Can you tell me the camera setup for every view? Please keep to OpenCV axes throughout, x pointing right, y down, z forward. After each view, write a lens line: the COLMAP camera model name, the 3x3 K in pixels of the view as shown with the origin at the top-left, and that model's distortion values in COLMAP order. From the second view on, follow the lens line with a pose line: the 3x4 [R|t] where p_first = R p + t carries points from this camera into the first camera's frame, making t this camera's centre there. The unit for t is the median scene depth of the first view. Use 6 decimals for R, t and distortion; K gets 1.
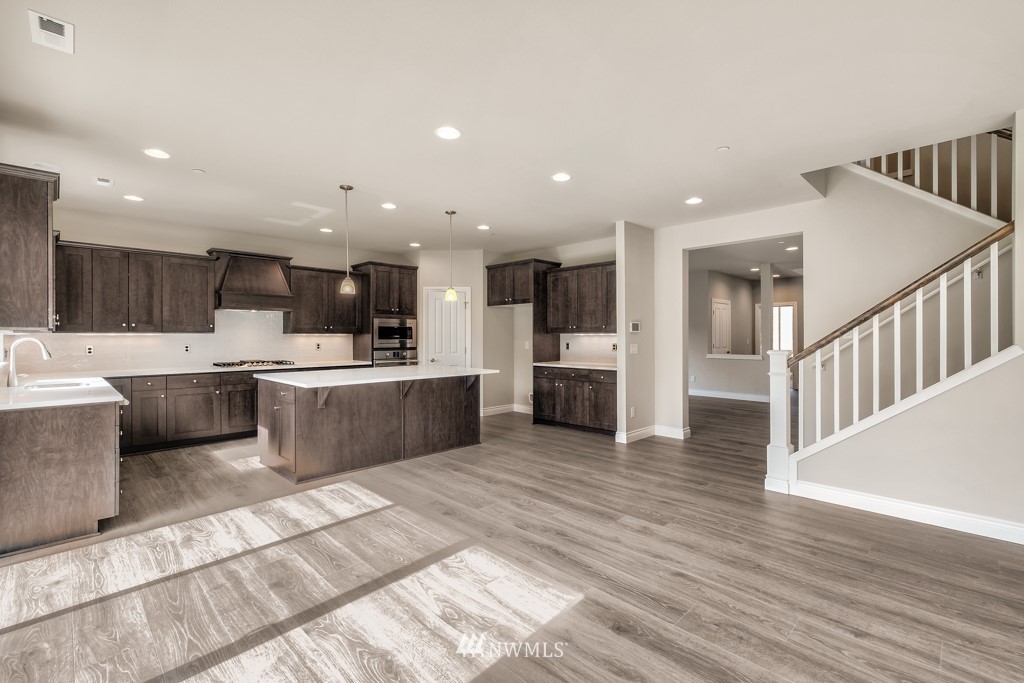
lens RADIAL K [[457.7, 0, 521.0], [0, 457.7, 334.0], [0, 0, 1]] dist [0.004900, -0.001022]
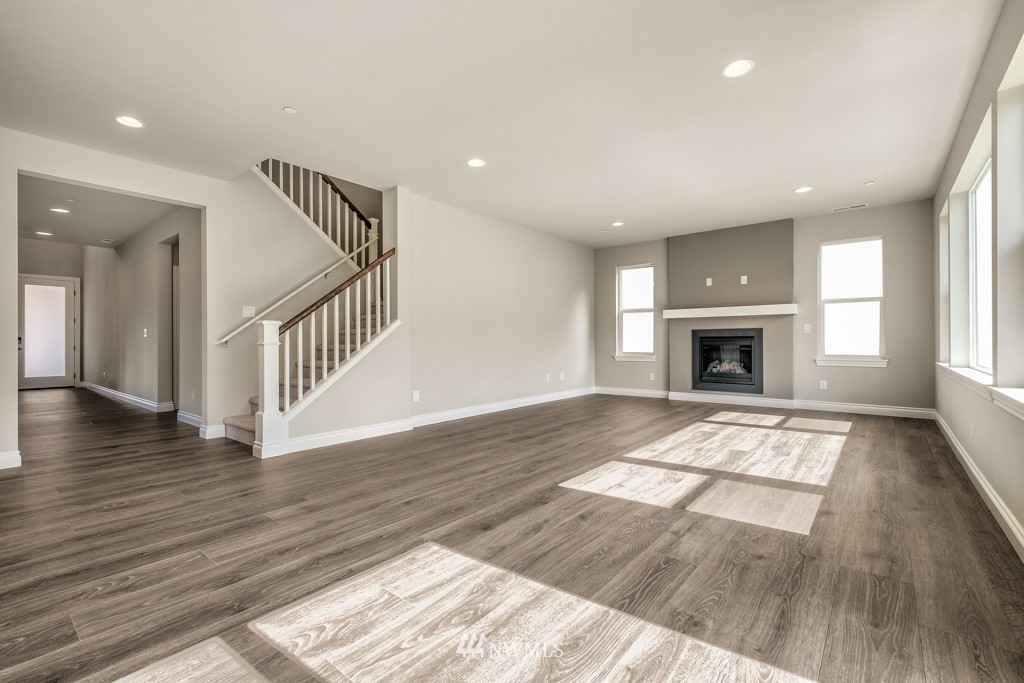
lens RADIAL K [[457.7, 0, 510.7], [0, 457.7, 340.2], [0, 0, 1]] dist [0.004900, -0.001022]
pose [[-0.101405, 0.006522, 0.994824, -0.711779], [0.003884, 0.999973, -0.006160, 0.121643], [-0.994838, 0.003240, -0.101428, 0.773759]]
